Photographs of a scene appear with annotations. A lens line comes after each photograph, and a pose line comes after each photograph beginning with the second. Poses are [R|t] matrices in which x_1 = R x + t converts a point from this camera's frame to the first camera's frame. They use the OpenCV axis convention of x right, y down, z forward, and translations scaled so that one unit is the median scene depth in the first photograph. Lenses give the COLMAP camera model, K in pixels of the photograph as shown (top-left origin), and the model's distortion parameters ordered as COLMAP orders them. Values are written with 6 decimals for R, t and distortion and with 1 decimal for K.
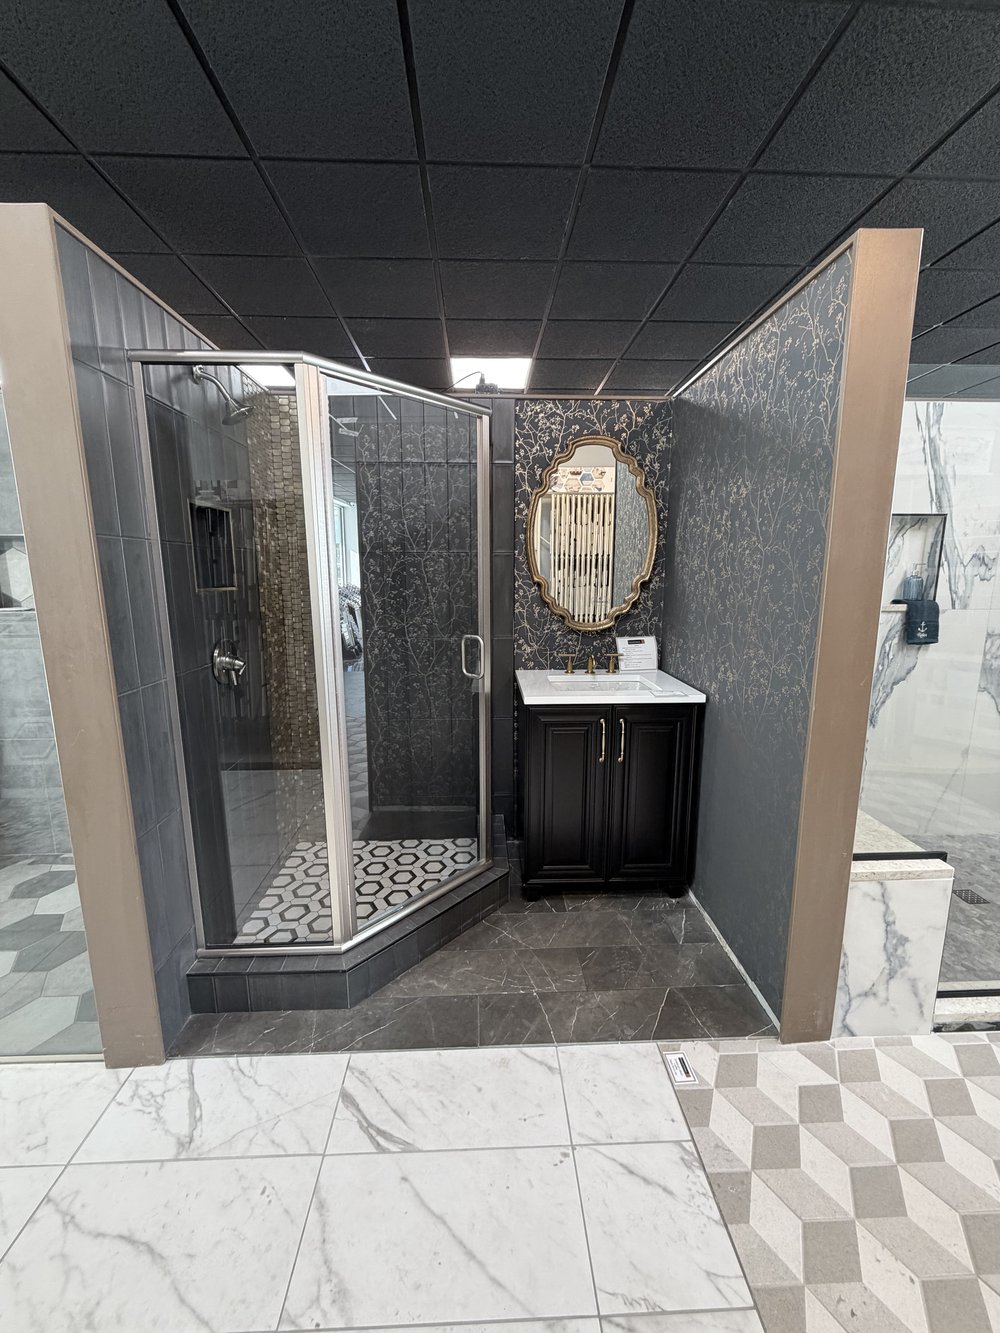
lens RADIAL K [[531.6, 0, 501.6], [0, 531.6, 672.3], [0, 0, 1]] dist [-0.002769, 0.000941]
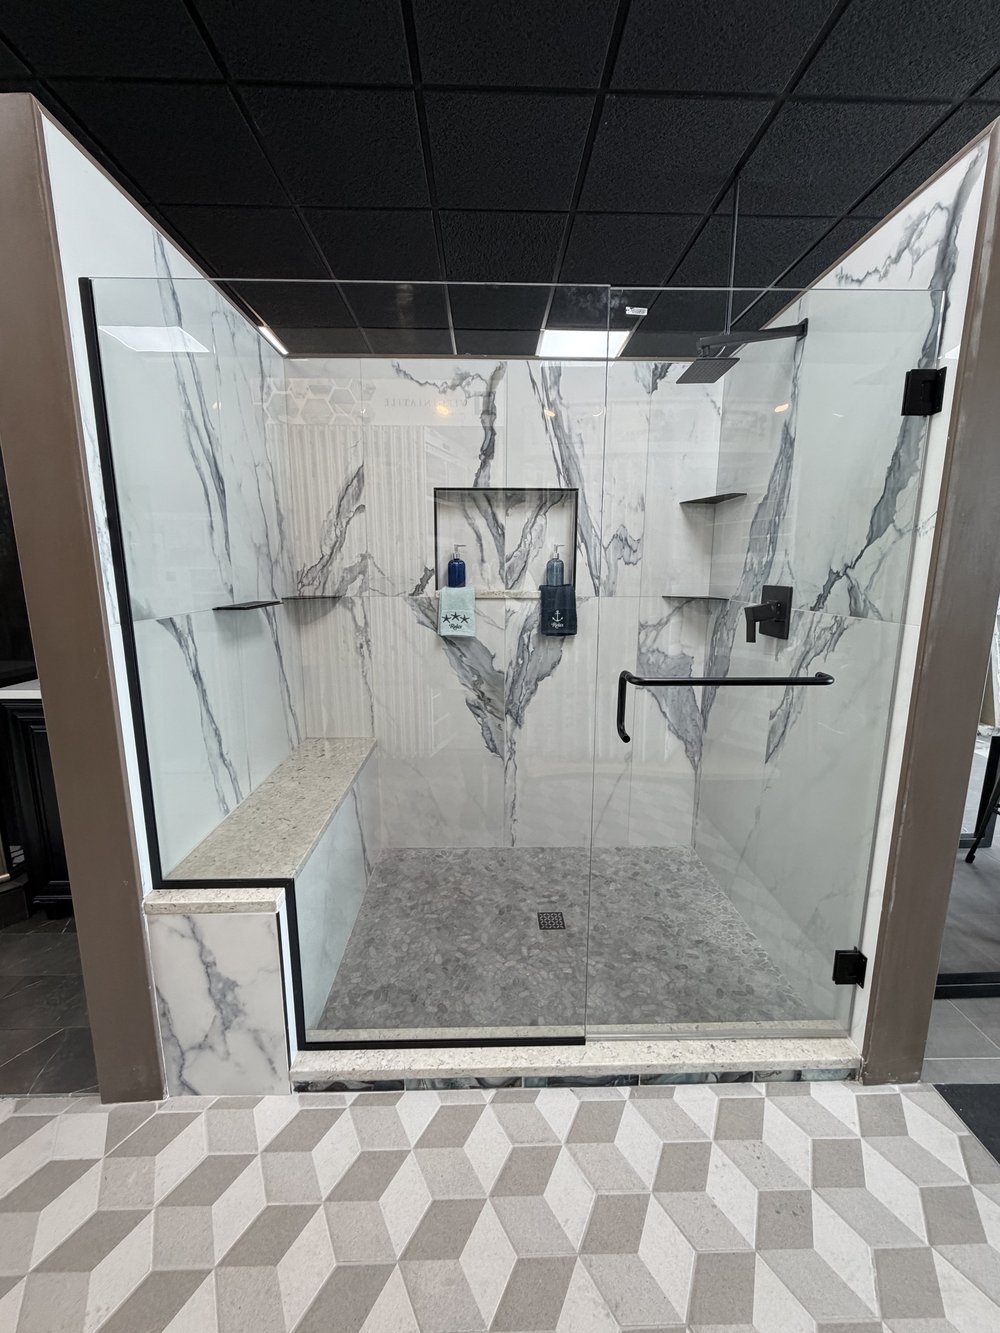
lens RADIAL K [[531.6, 0, 497.6], [0, 531.6, 673.3], [0, 0, 1]] dist [-0.002769, 0.000941]
pose [[0.999885, 0.007024, -0.013451, 1.139836], [-0.006882, 0.999921, 0.010538, 0.003171], [0.013524, -0.010445, 0.999854, 0.168708]]
